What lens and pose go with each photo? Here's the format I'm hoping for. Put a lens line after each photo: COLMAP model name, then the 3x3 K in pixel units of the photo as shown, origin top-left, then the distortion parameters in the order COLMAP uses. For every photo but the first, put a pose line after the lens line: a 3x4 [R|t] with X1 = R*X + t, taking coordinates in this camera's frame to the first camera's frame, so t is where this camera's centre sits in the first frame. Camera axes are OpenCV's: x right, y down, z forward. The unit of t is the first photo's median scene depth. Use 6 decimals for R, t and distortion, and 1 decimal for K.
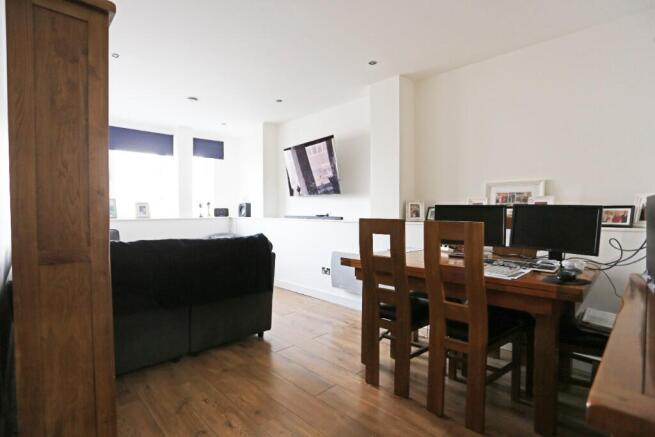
lens RADIAL K [[315.0, 0, 326.5], [0, 315.0, 218.4], [0, 0, 1]] dist [-0.025054, 0.000824]
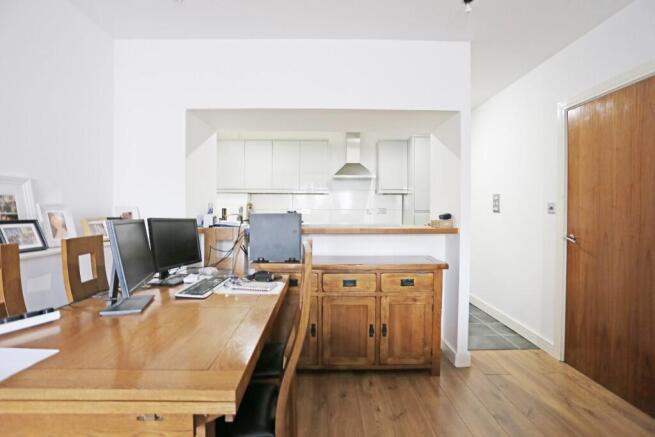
lens RADIAL K [[315.0, 0, 332.0], [0, 315.0, 222.1], [0, 0, 1]] dist [-0.025054, 0.000824]
pose [[-0.697474, -0.013313, 0.716486, -0.200714], [0.025043, 0.998764, 0.042937, -0.043648], [-0.716172, 0.047890, -0.696279, 0.987265]]
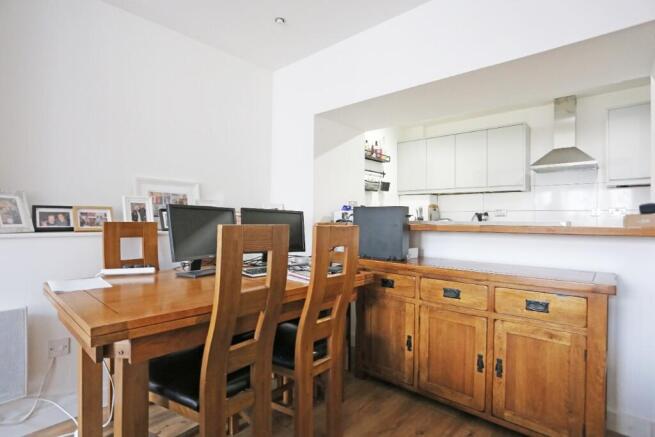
lens RADIAL K [[315.0, 0, 330.5], [0, 315.0, 217.4], [0, 0, 1]] dist [-0.025054, 0.000824]
pose [[-0.061677, 0.012791, 0.998014, -0.272346], [0.021753, 0.999698, -0.011469, 0.001739], [-0.997859, 0.021002, -0.061936, 0.651362]]
